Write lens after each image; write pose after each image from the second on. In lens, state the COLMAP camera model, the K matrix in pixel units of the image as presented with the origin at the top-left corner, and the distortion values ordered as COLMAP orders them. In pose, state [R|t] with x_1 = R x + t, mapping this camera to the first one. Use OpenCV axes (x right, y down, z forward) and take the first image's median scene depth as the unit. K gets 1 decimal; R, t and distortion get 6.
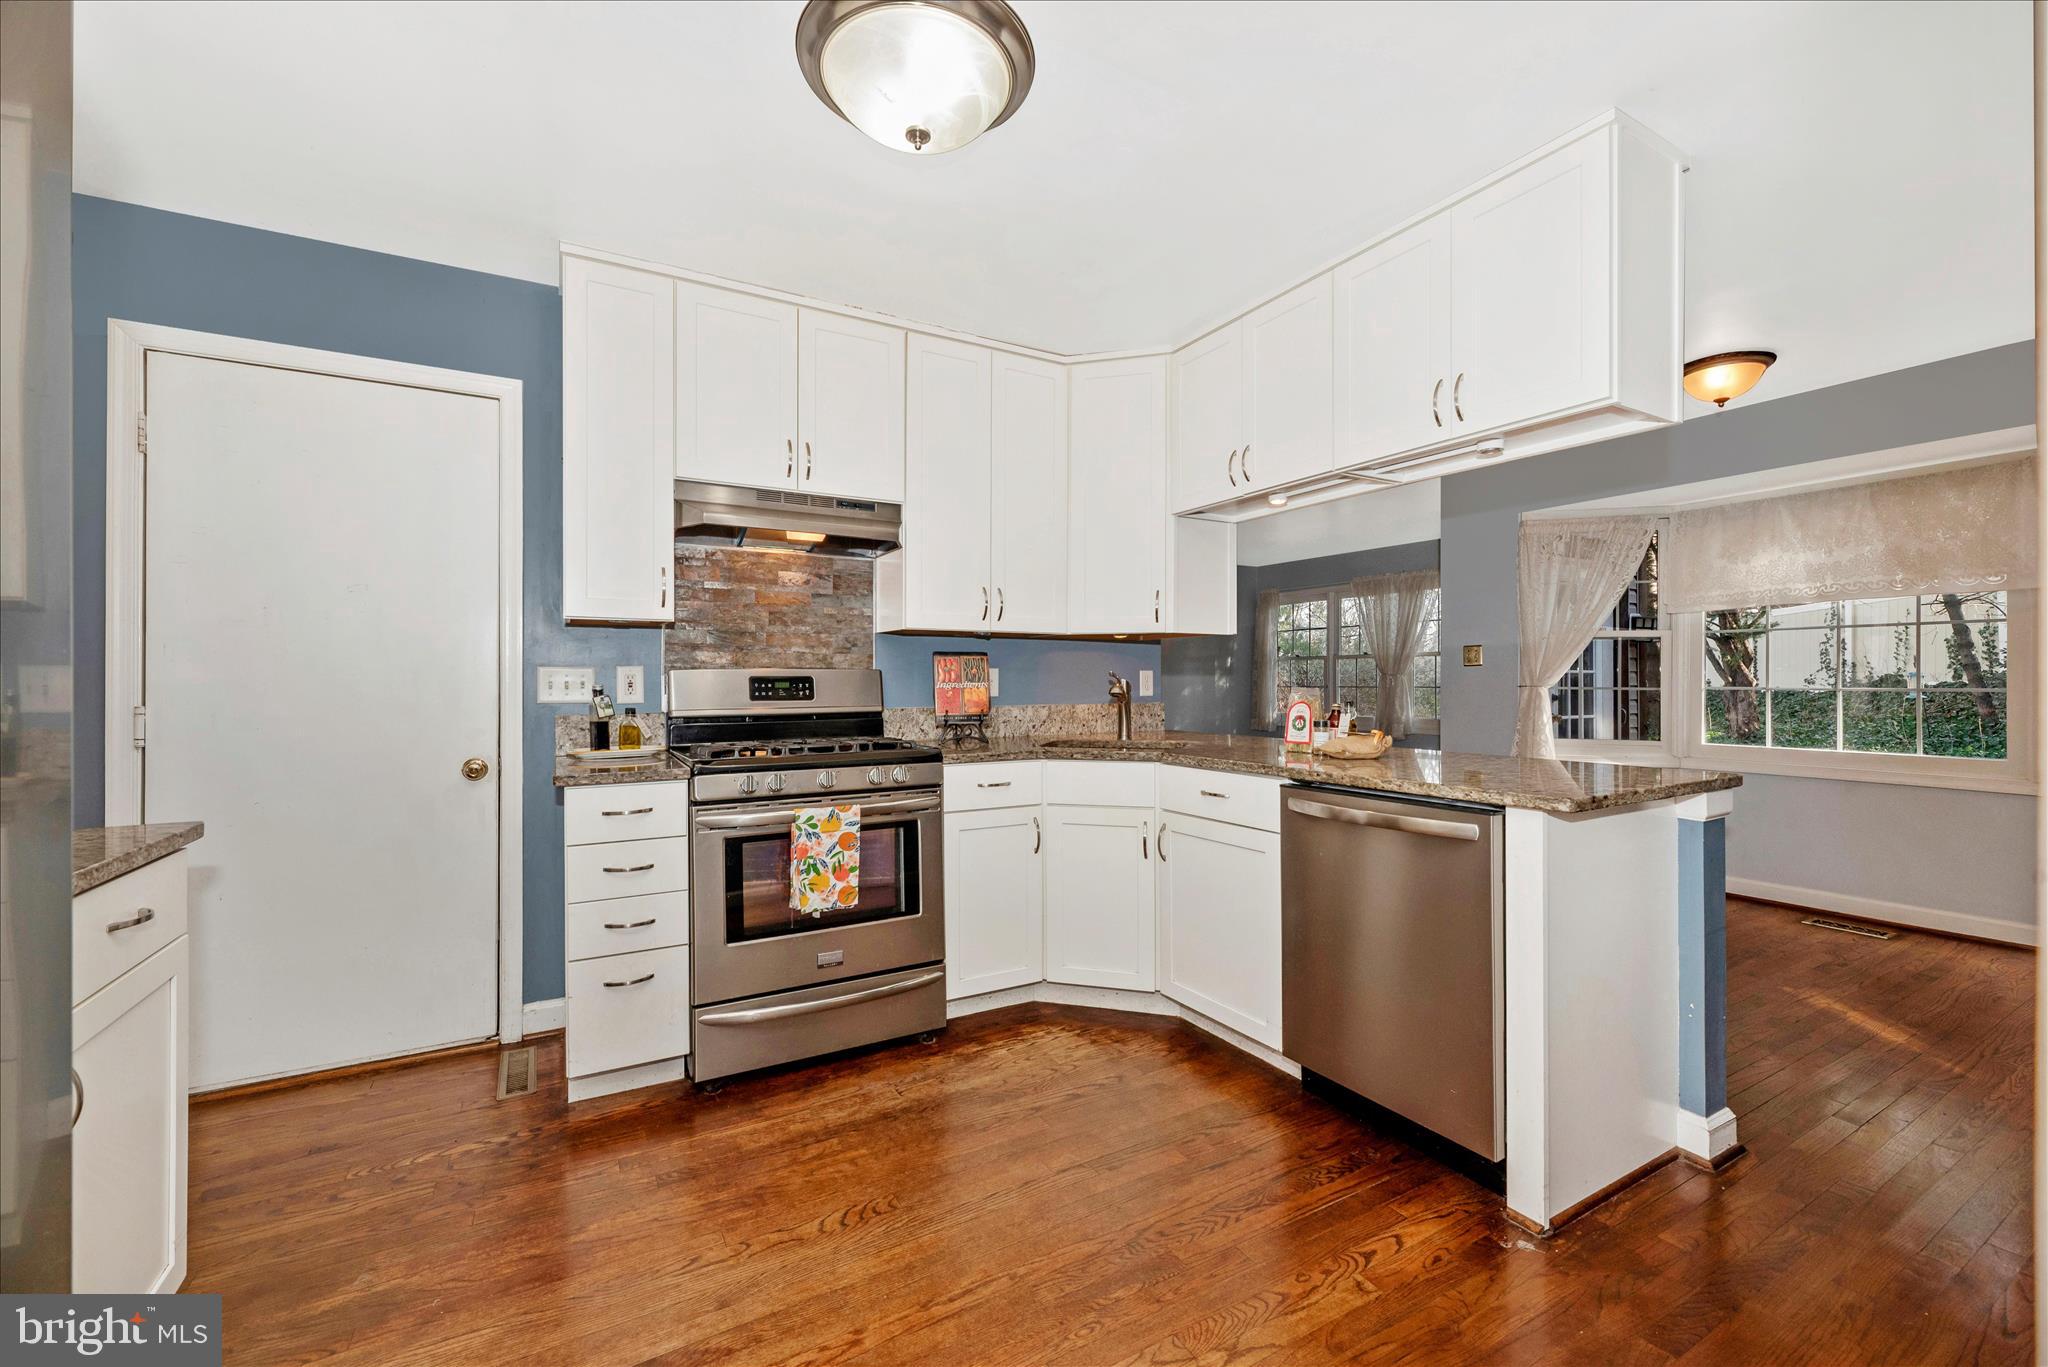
lens RADIAL K [[826.2, 0, 1018.7], [0, 826.2, 690.7], [0, 0, 1]] dist [0.000614, 0.000173]
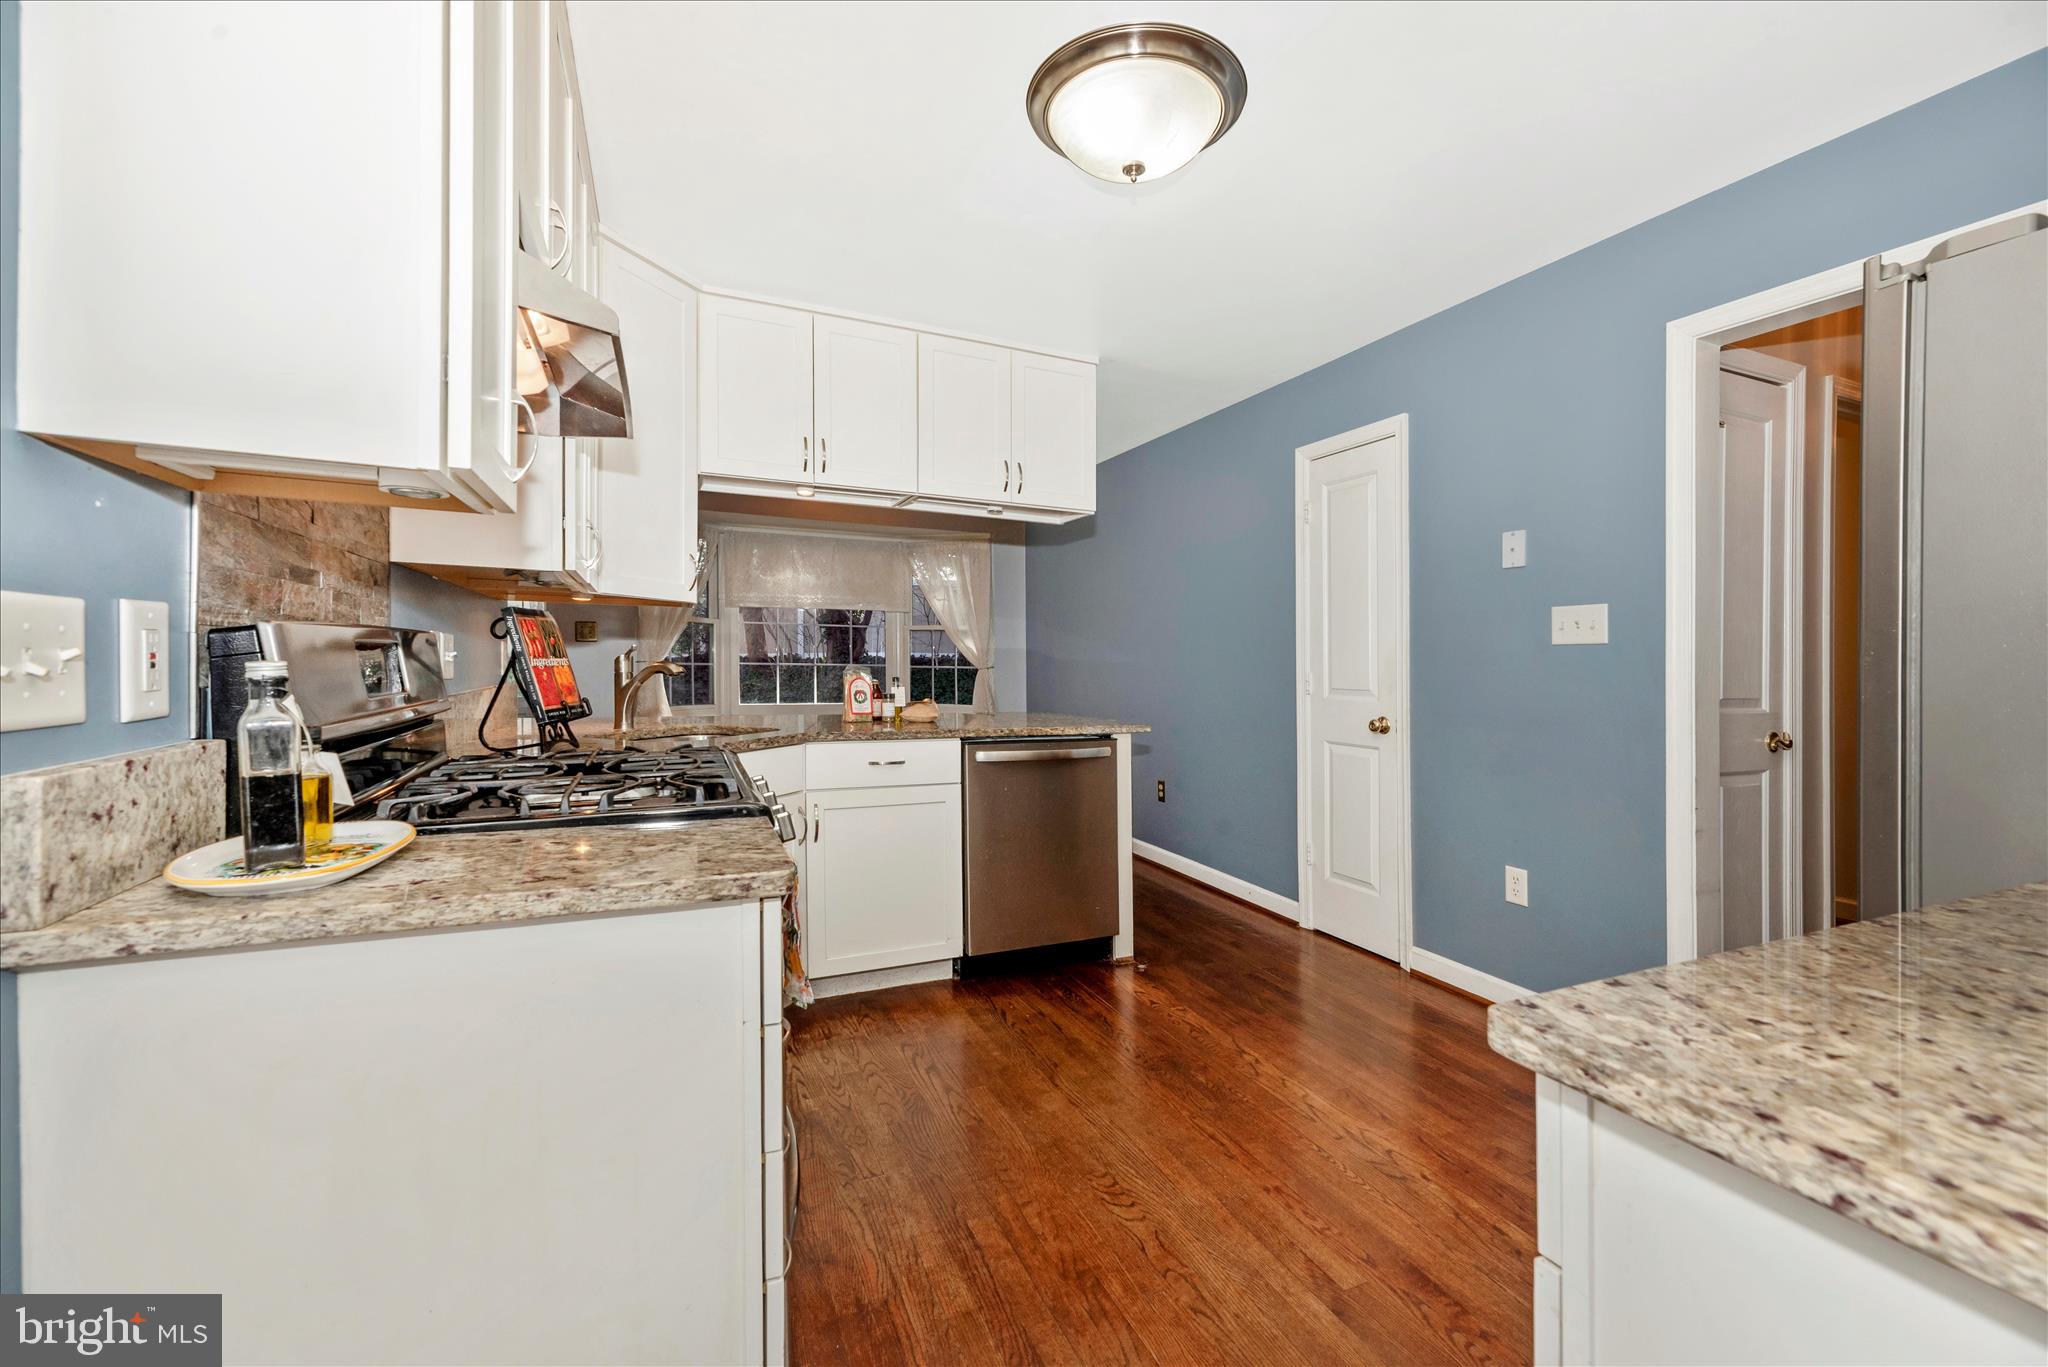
lens RADIAL K [[826.2, 0, 1018.7], [0, 826.2, 690.7], [0, 0, 1]] dist [0.000614, 0.000173]
pose [[0.113385, -0.034432, 0.992954, -0.799129], [0.001413, 0.999404, 0.034495, -0.007845], [-0.993550, -0.002508, 0.113366, 0.682011]]
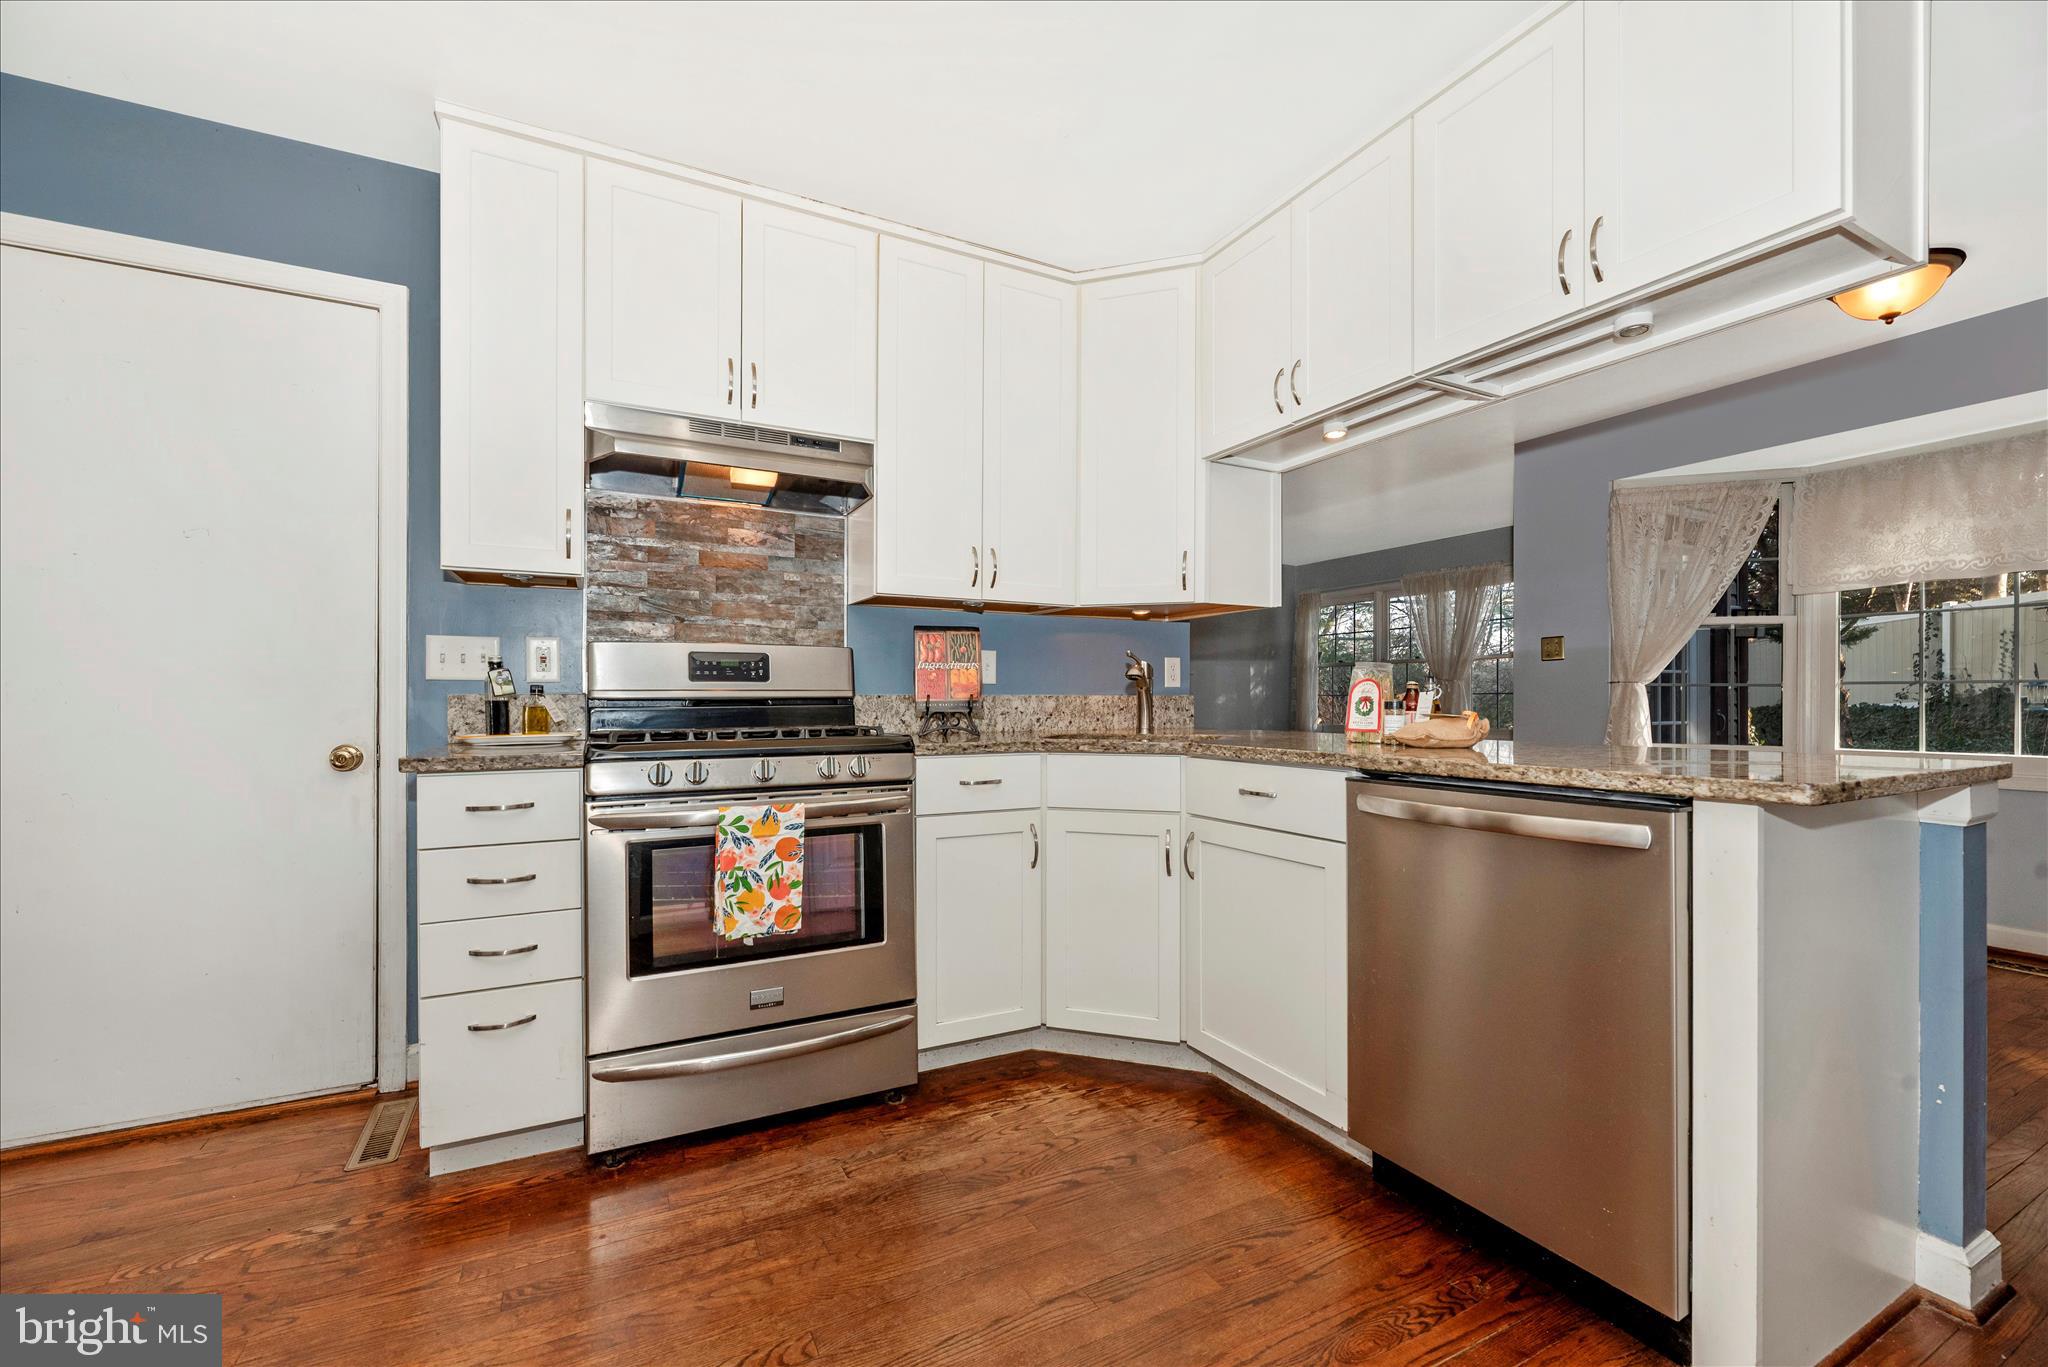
lens RADIAL K [[838.4, 0, 1015.9], [0, 838.4, 705.4], [0, 0, 1]] dist [0.000696, -0.000347]
pose [[0.999319, 0.002810, -0.036792, 0.036908], [-0.003025, 0.999979, -0.005799, 0.045330], [0.036775, 0.005906, 0.999306, 0.191256]]
